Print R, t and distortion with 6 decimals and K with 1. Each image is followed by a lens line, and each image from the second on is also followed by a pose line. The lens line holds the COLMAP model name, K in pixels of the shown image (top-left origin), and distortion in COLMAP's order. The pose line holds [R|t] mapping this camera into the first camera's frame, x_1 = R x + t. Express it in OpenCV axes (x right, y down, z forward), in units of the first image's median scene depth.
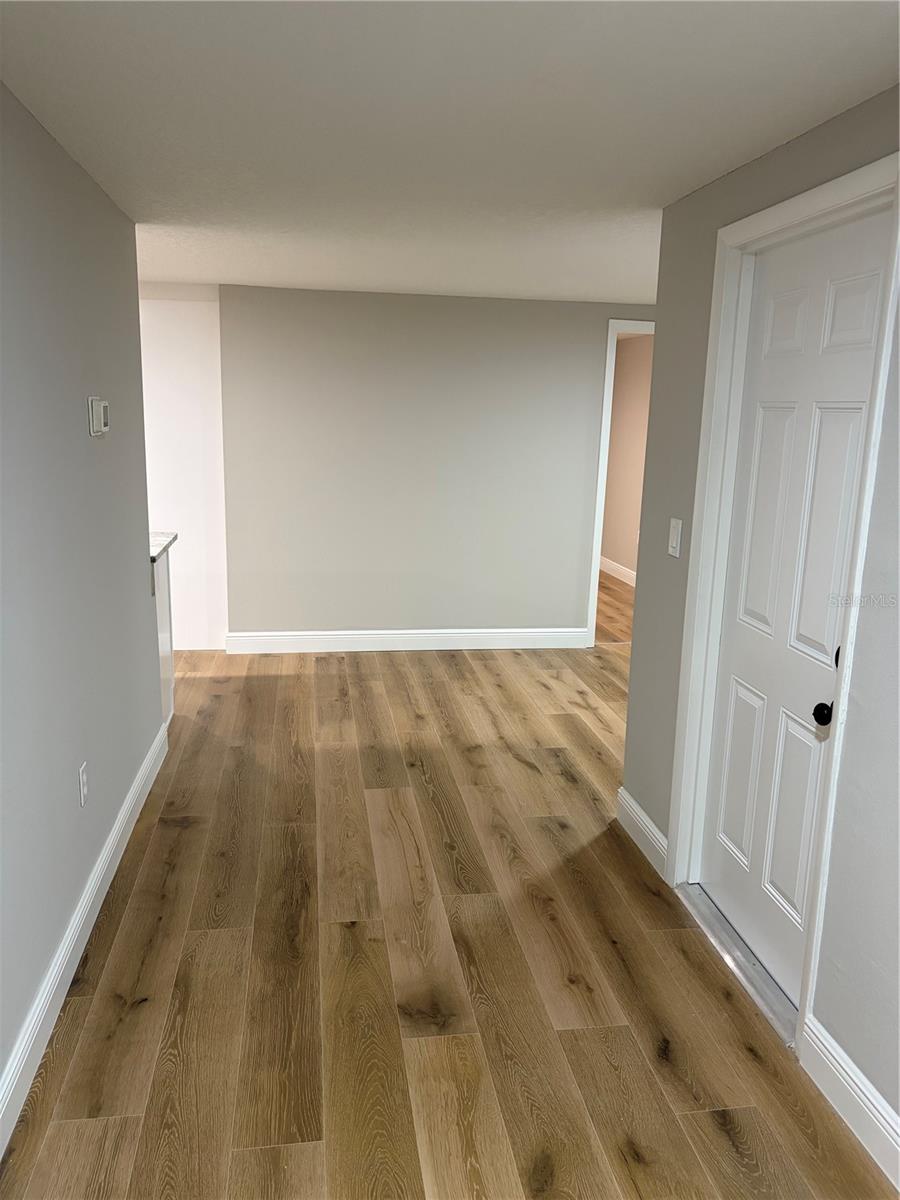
lens RADIAL K [[903.4, 0, 457.4], [0, 903.4, 604.0], [0, 0, 1]] dist [0.061599, -0.069349]
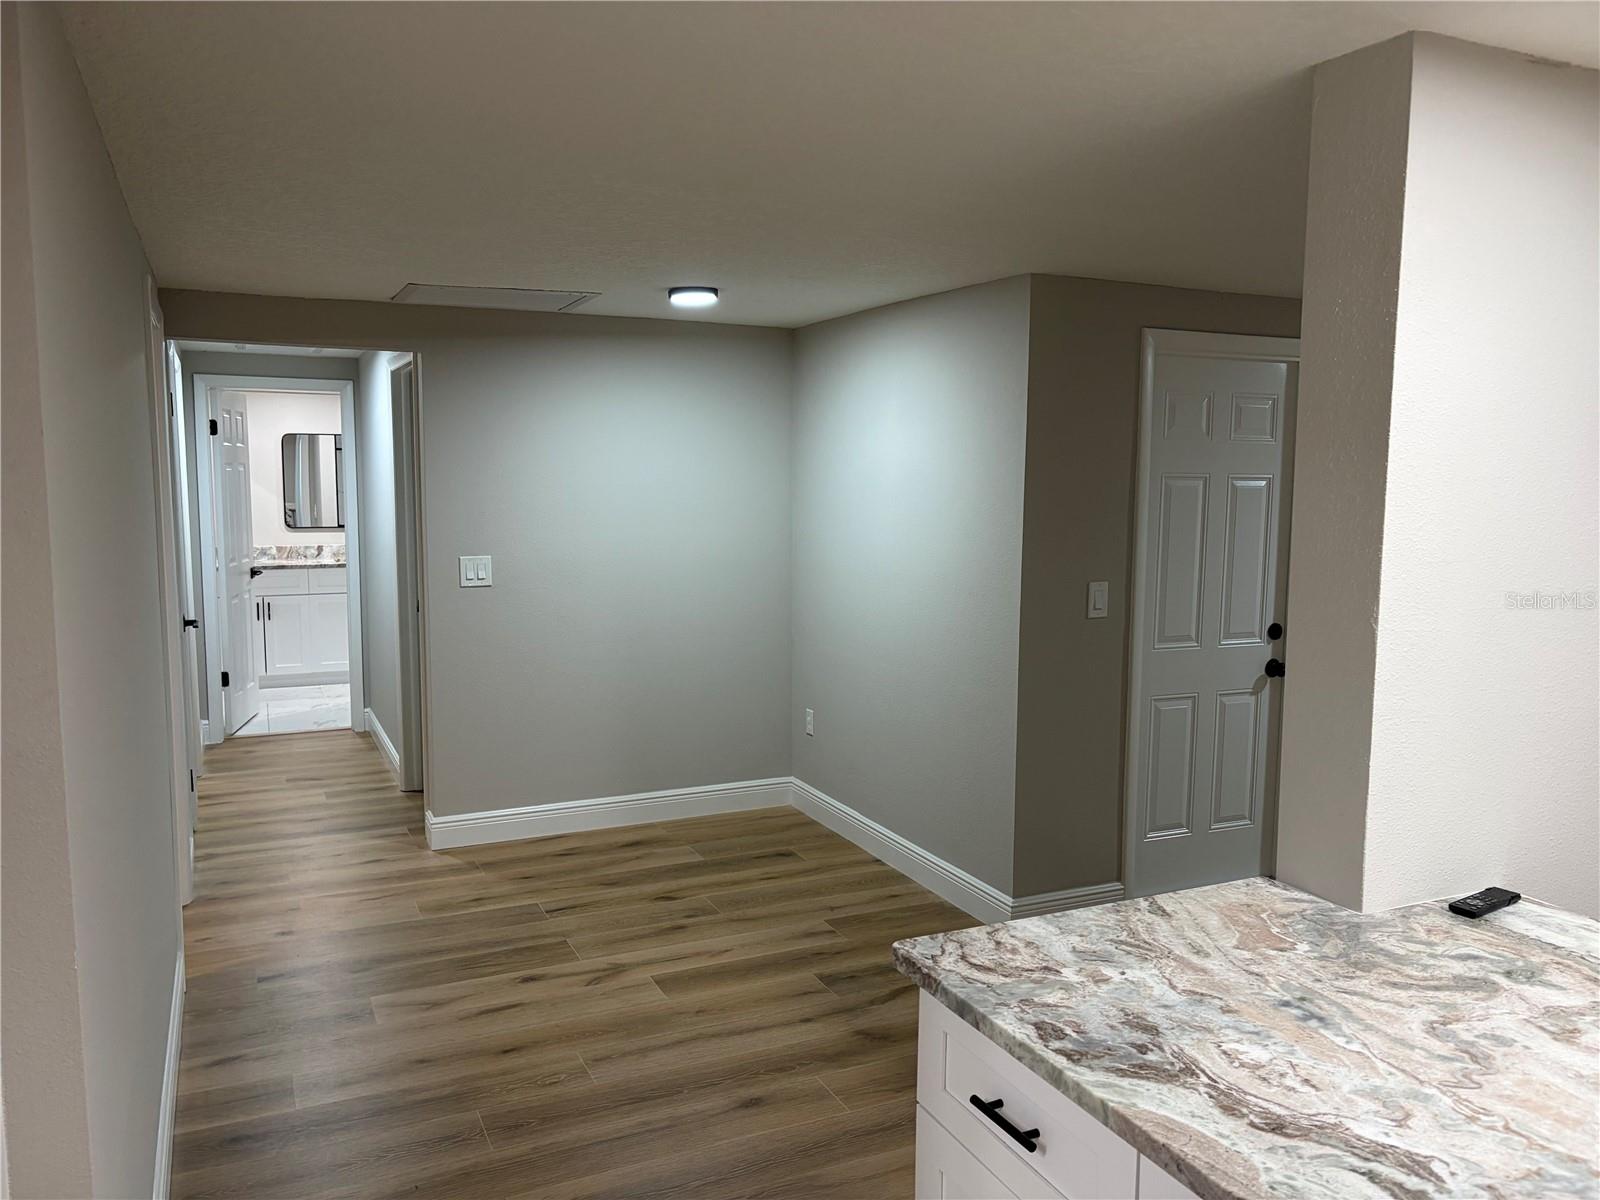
lens RADIAL K [[1204.5, 0, 782.3], [0, 1204.5, 605.3], [0, 0, 1]] dist [0.061599, -0.069349]
pose [[-0.264246, -0.134615, 0.955015, -0.945592], [0.188465, 0.963914, 0.188016, -0.378510], [-0.945862, 0.229669, -0.229340, 1.588995]]
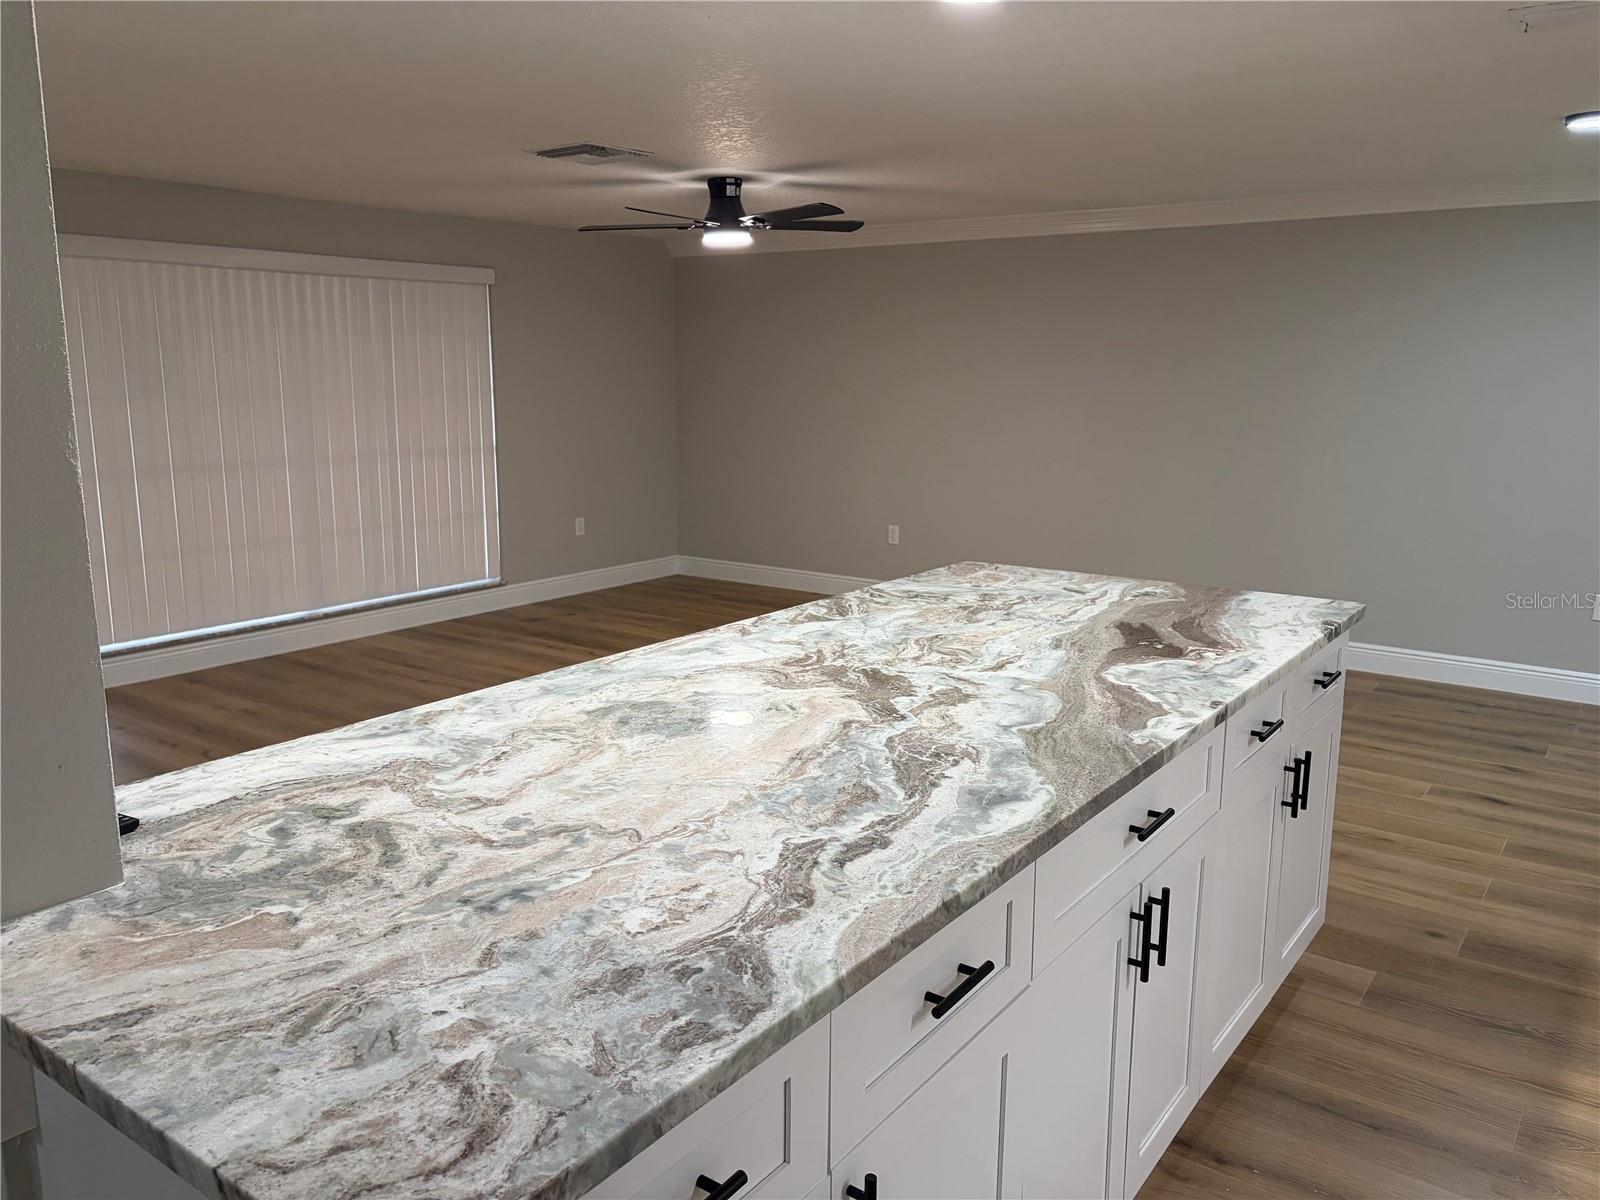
lens RADIAL K [[1204.5, 0, 812.8], [0, 1204.5, 593.0], [0, 0, 1]] dist [0.061599, -0.069349]
pose [[-0.709169, 0.103008, -0.697473, -0.350843], [-0.170295, 0.934952, 0.311232, -0.326179], [0.684163, 0.339492, -0.645497, 1.611337]]
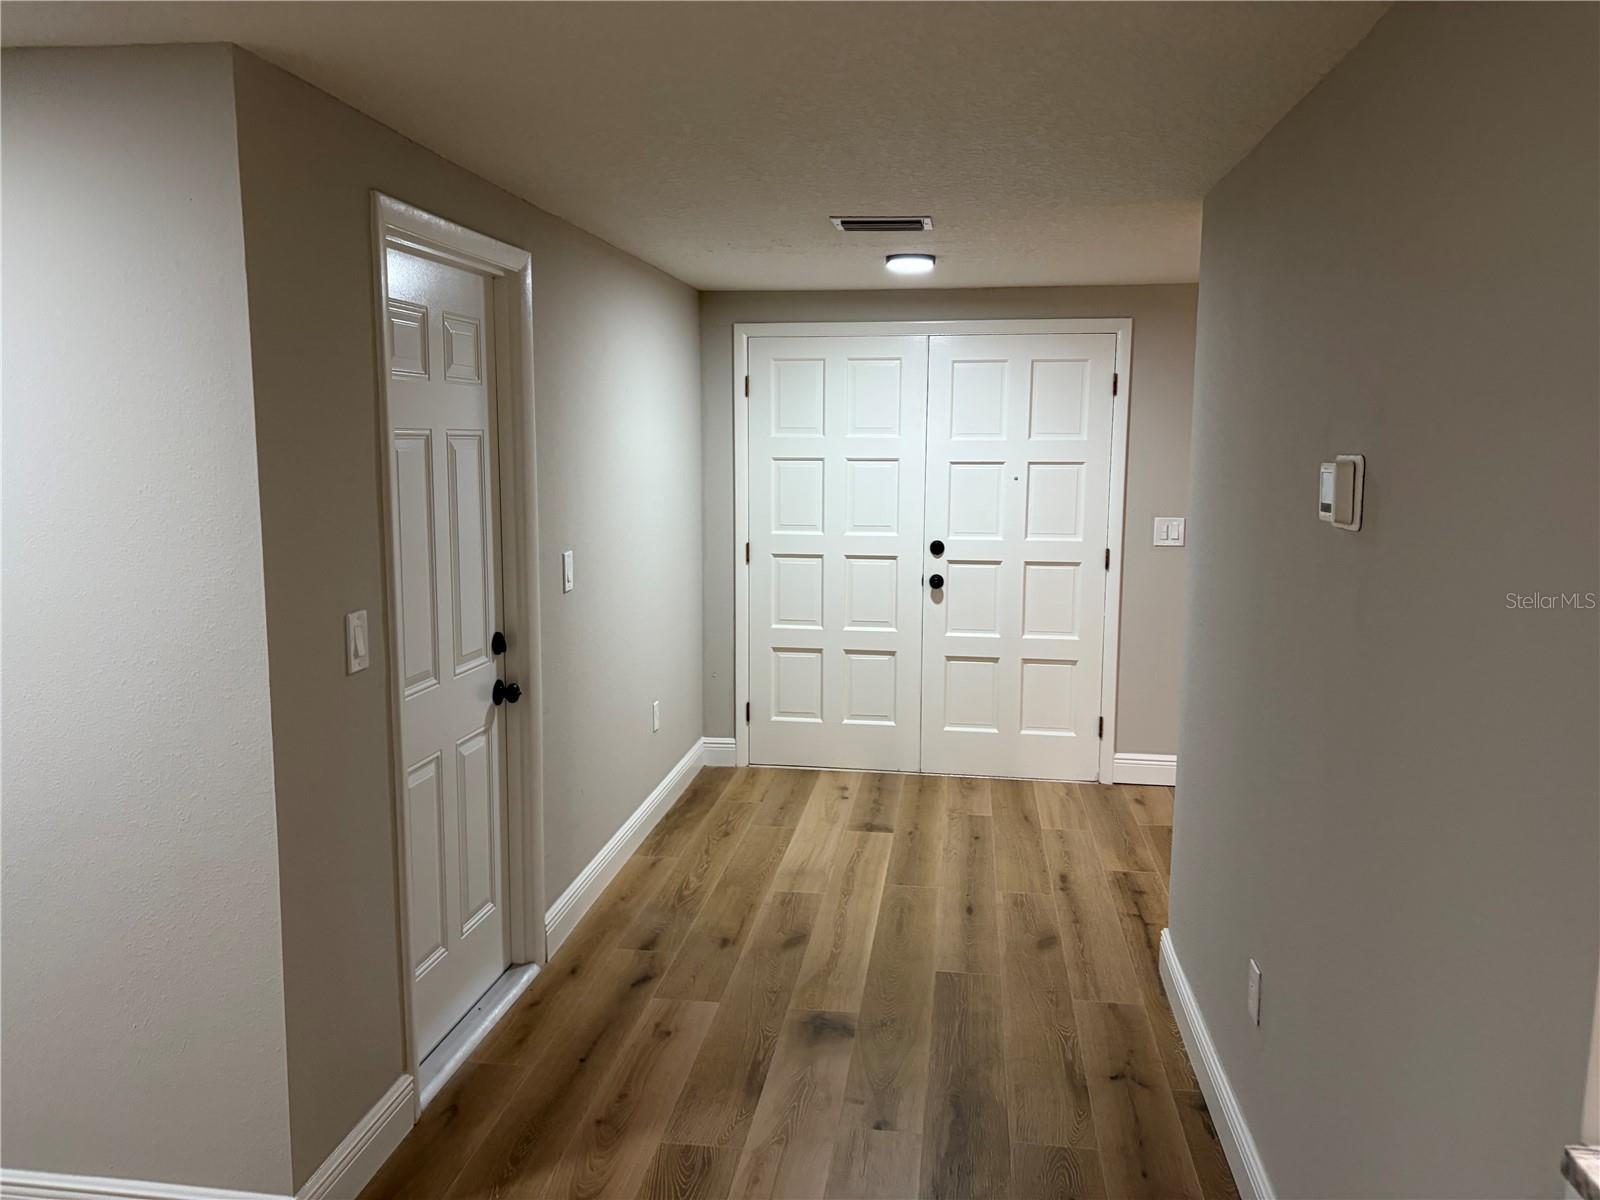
lens RADIAL K [[1204.5, 0, 797.3], [0, 1204.5, 593.7], [0, 0, 1]] dist [0.061599, -0.069349]
pose [[-0.952754, -0.070581, 0.295428, -0.281024], [0.033579, 0.942190, 0.333392, -0.356400], [-0.301880, 0.327561, -0.895306, 1.574836]]
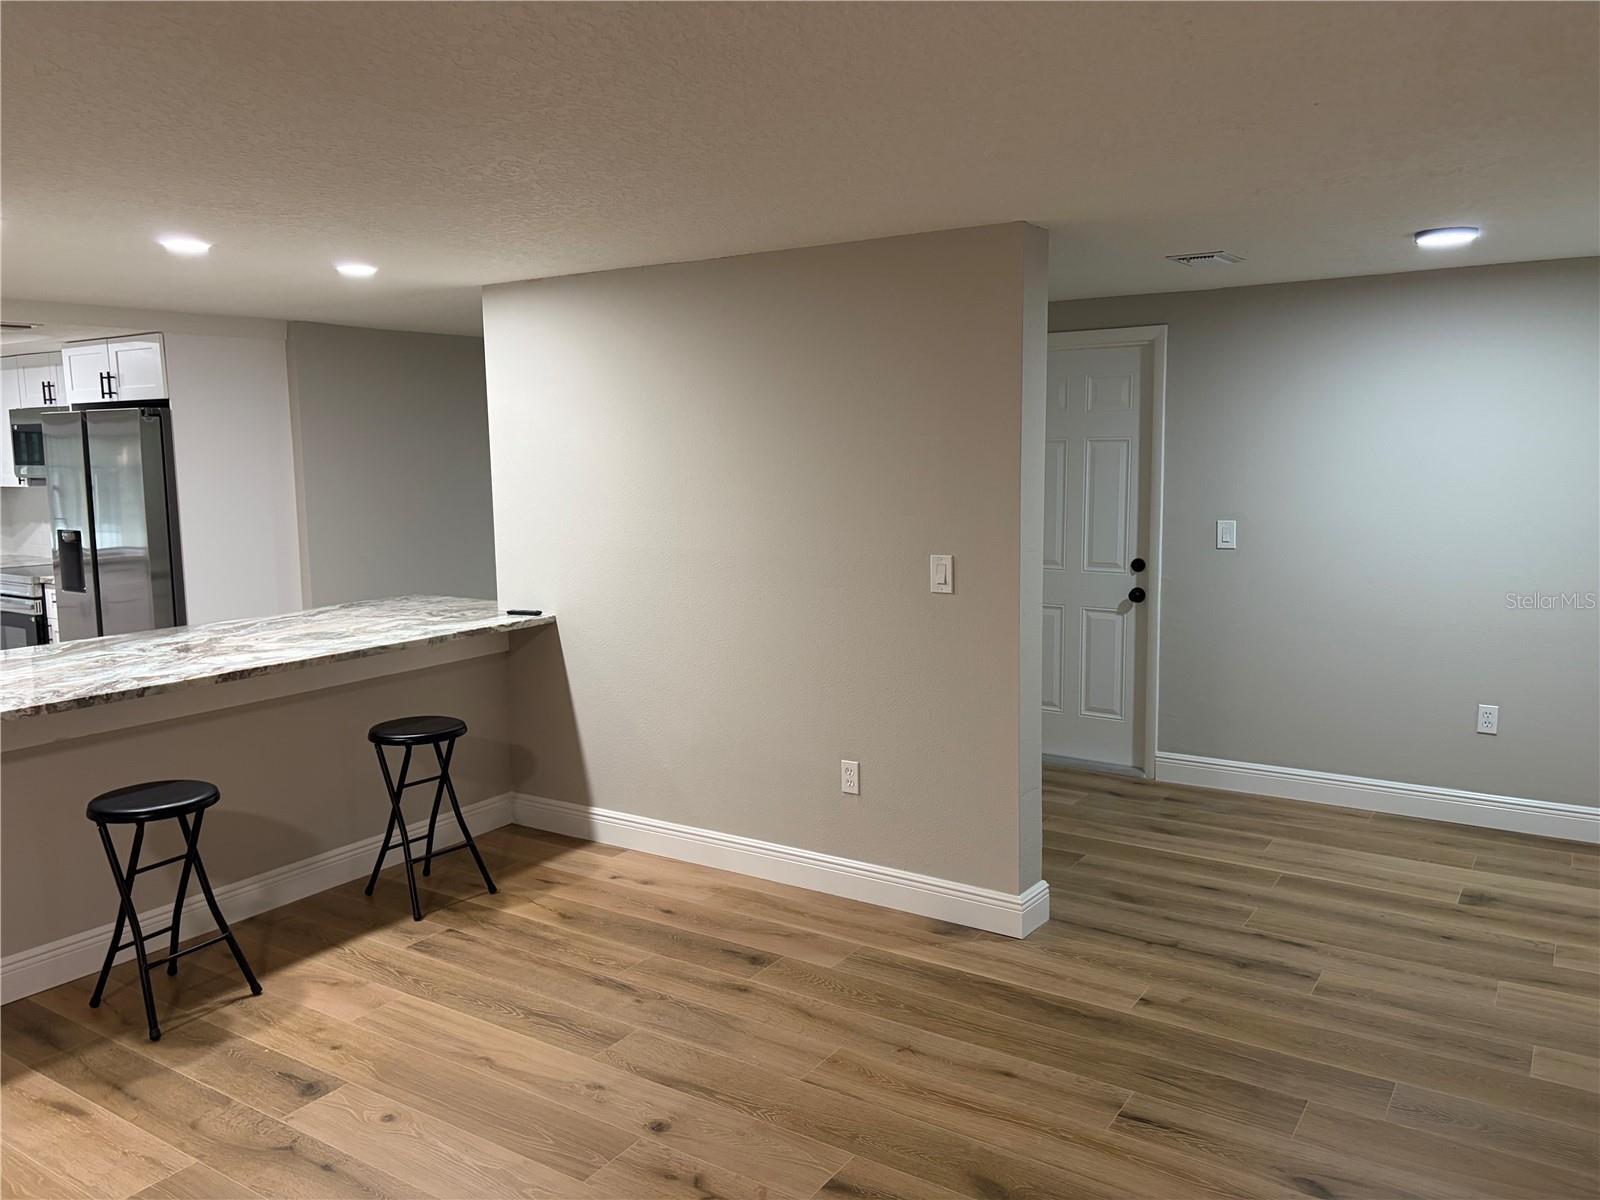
lens RADIAL K [[1204.5, 0, 809.6], [0, 1204.5, 593.6], [0, 0, 1]] dist [0.061599, -0.069349]
pose [[0.675753, -0.126046, 0.726272, -1.351255], [0.182469, 0.983211, 0.000862, -0.008527], [-0.714187, 0.131940, 0.687407, -0.190280]]
